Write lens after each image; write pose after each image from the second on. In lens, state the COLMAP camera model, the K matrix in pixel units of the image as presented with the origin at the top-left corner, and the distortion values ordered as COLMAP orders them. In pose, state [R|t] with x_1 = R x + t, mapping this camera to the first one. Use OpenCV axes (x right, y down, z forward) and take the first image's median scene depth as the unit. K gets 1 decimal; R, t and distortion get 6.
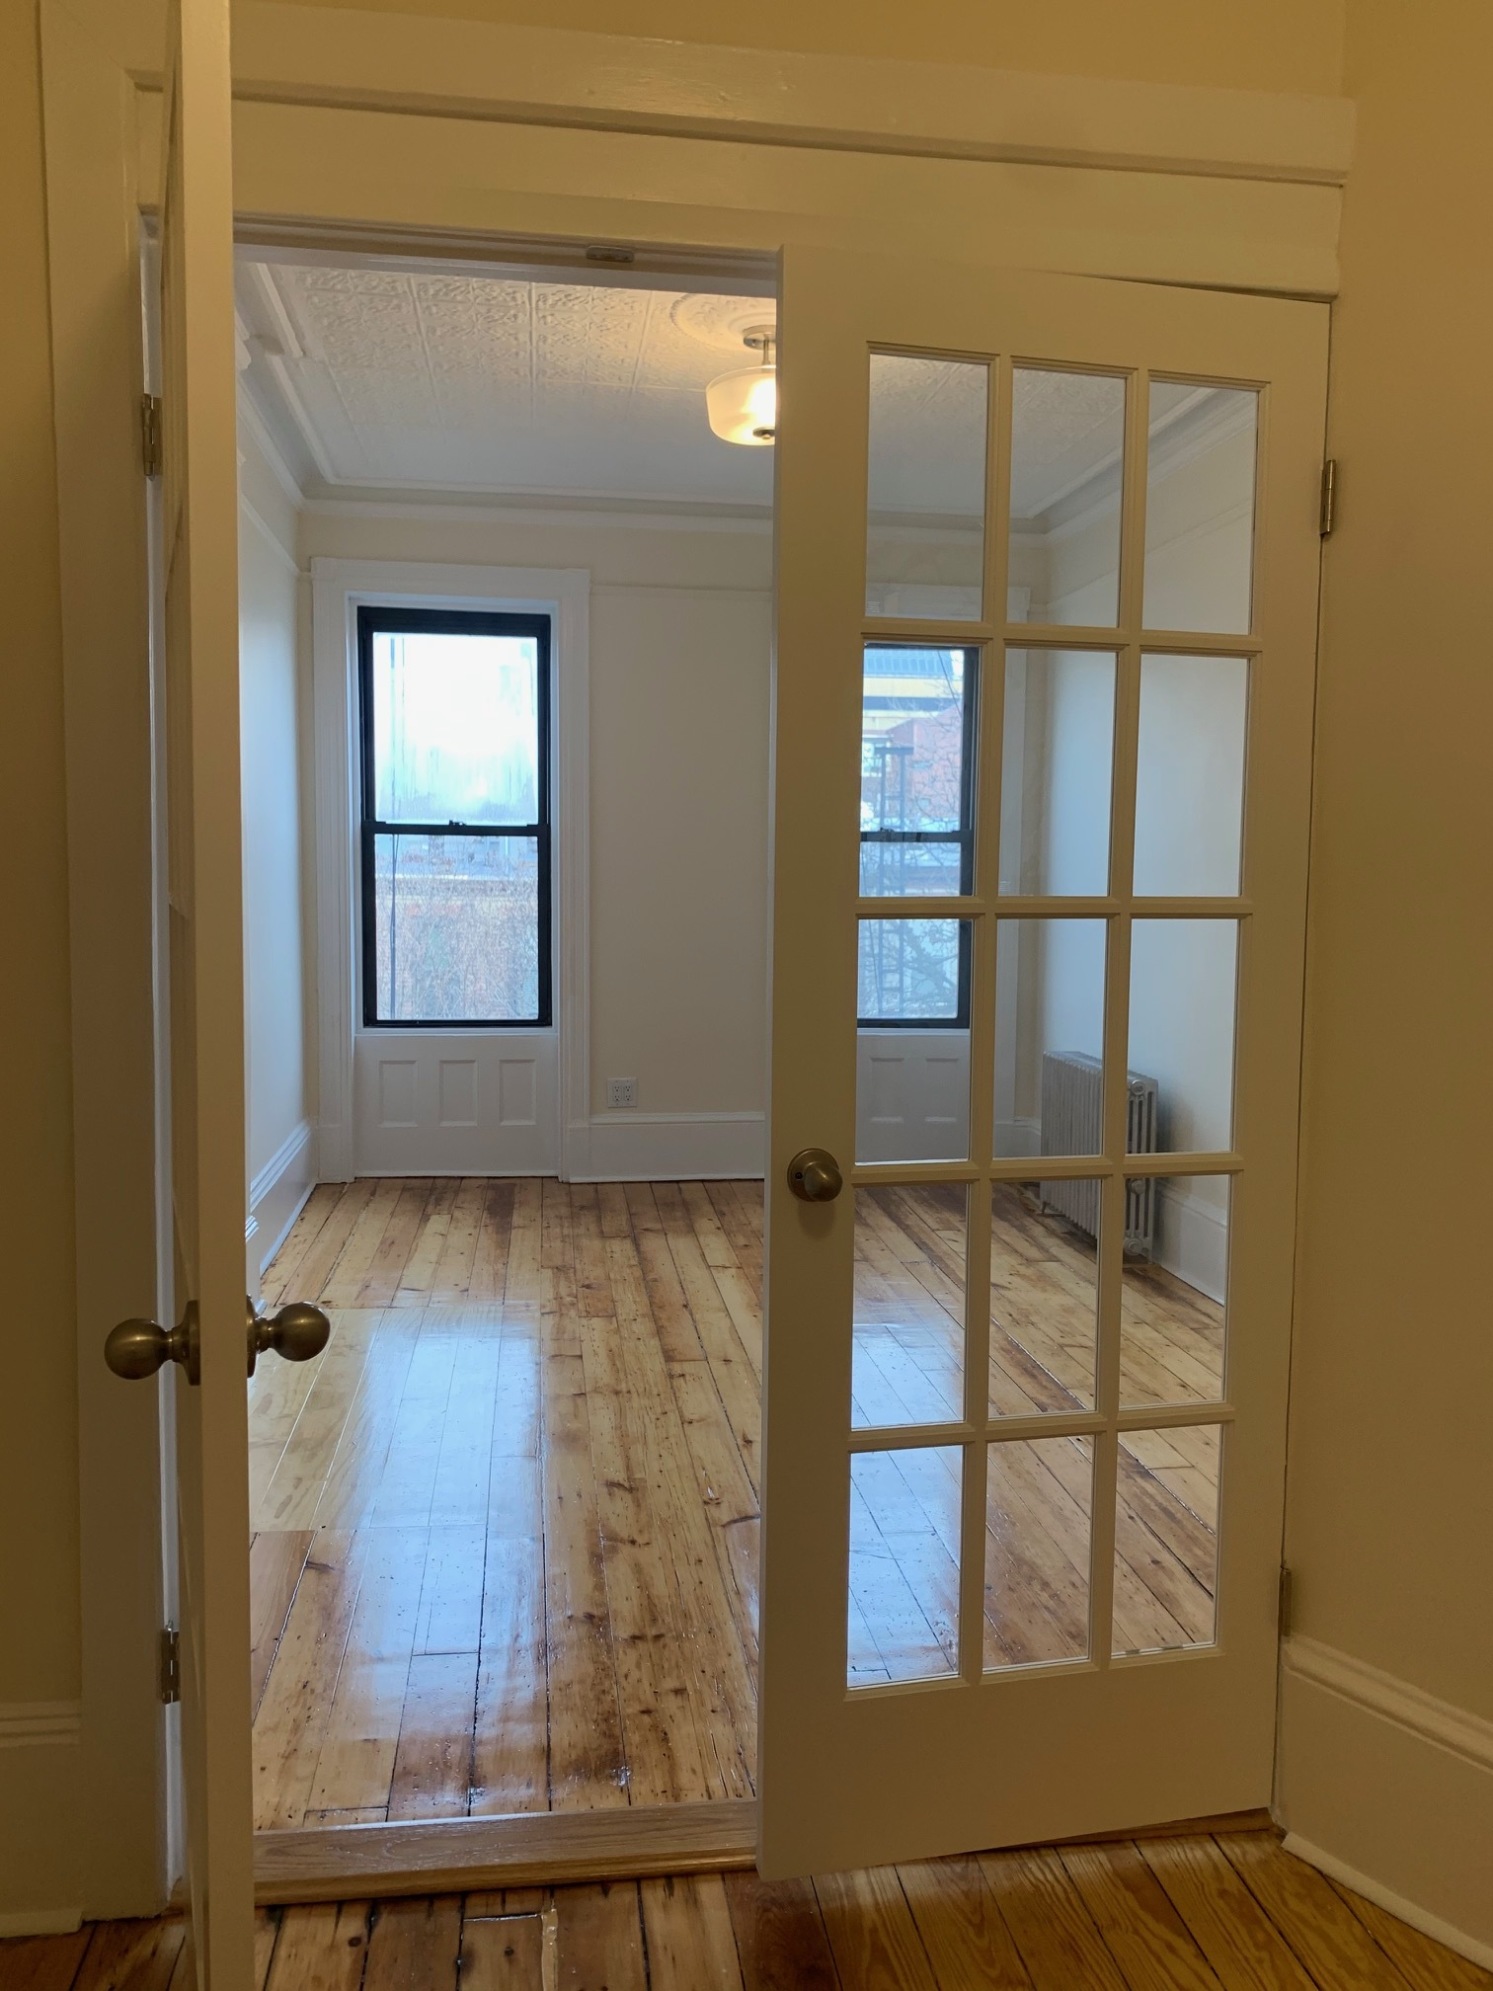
lens RADIAL K [[1517.5, 0, 743.7], [0, 1517.5, 981.9], [0, 0, 1]] dist [0.029679, -0.056865]
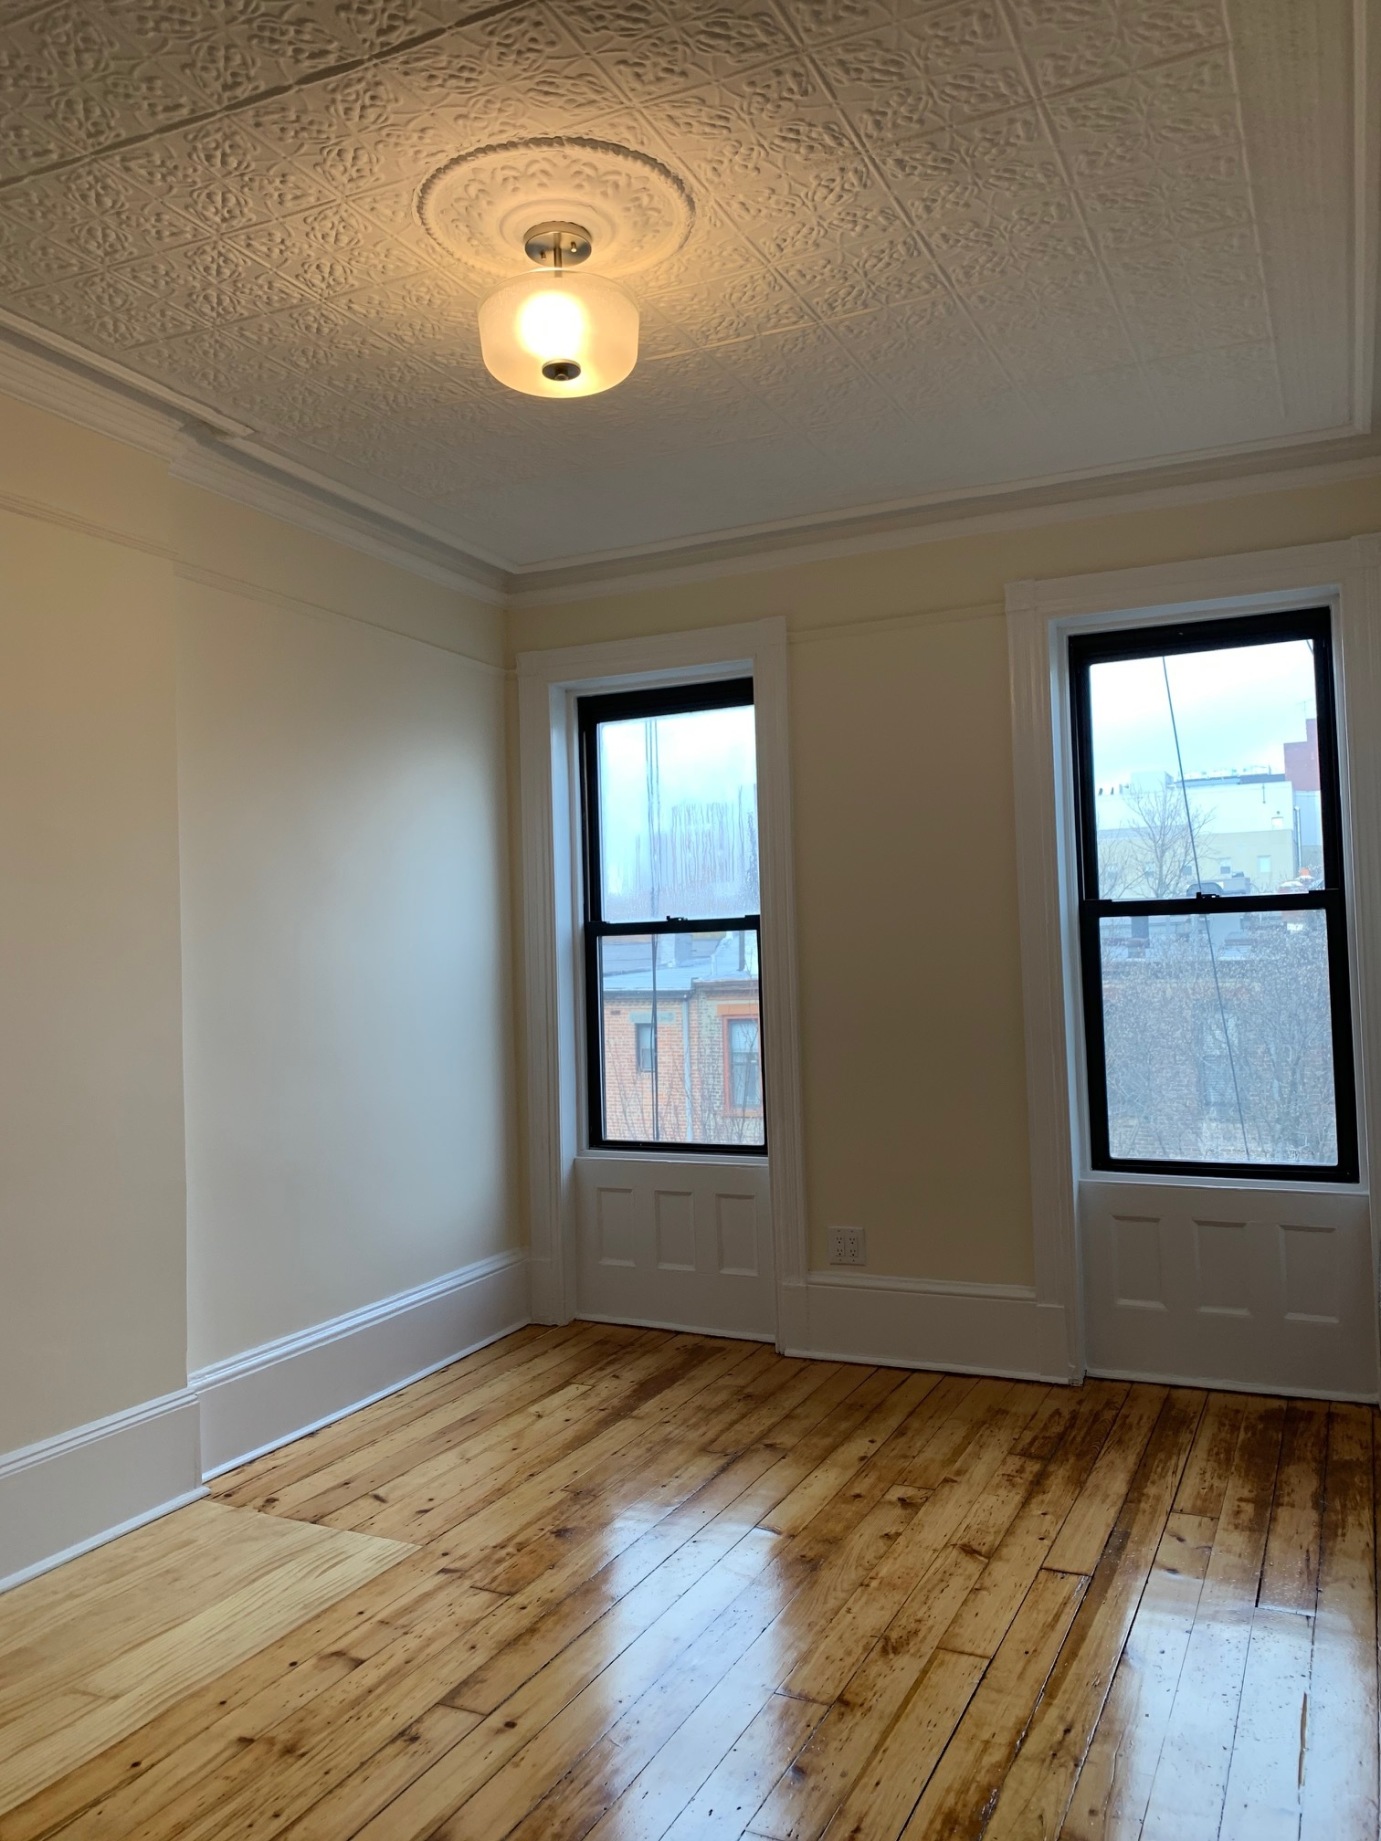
lens RADIAL K [[1403.2, 0, 687.1], [0, 1403.2, 904.2], [0, 0, 1]] dist [0.029679, -0.056865]
pose [[0.835243, -0.055724, -0.547051, 0.311299], [-0.003610, 0.994275, -0.106791, -0.031112], [0.549870, 0.091171, 0.830260, 0.381017]]
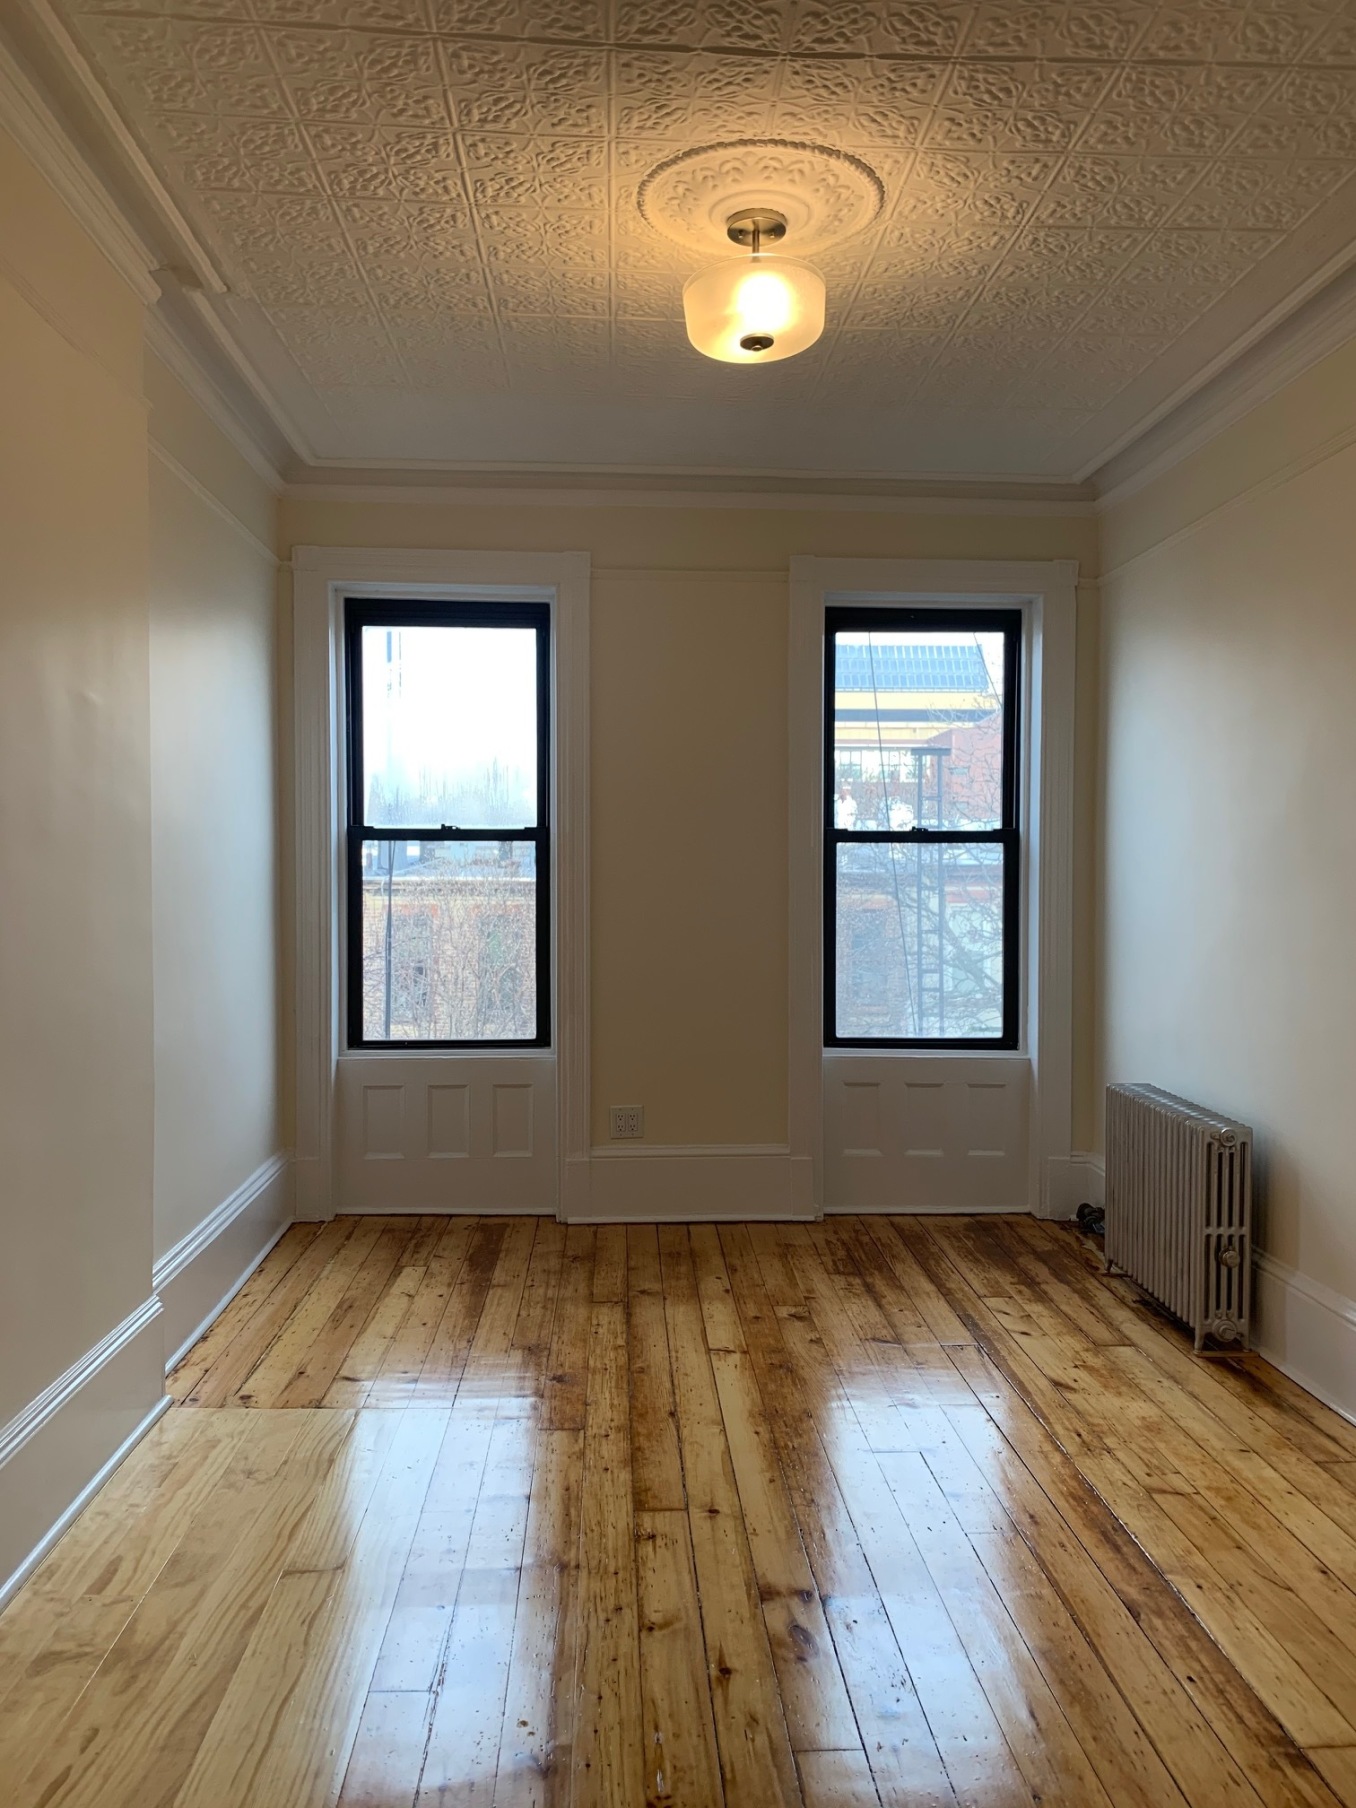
lens RADIAL K [[1378.0, 0, 678.7], [0, 1378.0, 891.5], [0, 0, 1]] dist [0.029679, -0.056865]
pose [[0.996295, -0.005954, -0.085793, 0.026014], [0.001055, 0.998372, -0.057029, -0.020583], [0.085993, 0.056727, 0.994679, 0.210948]]
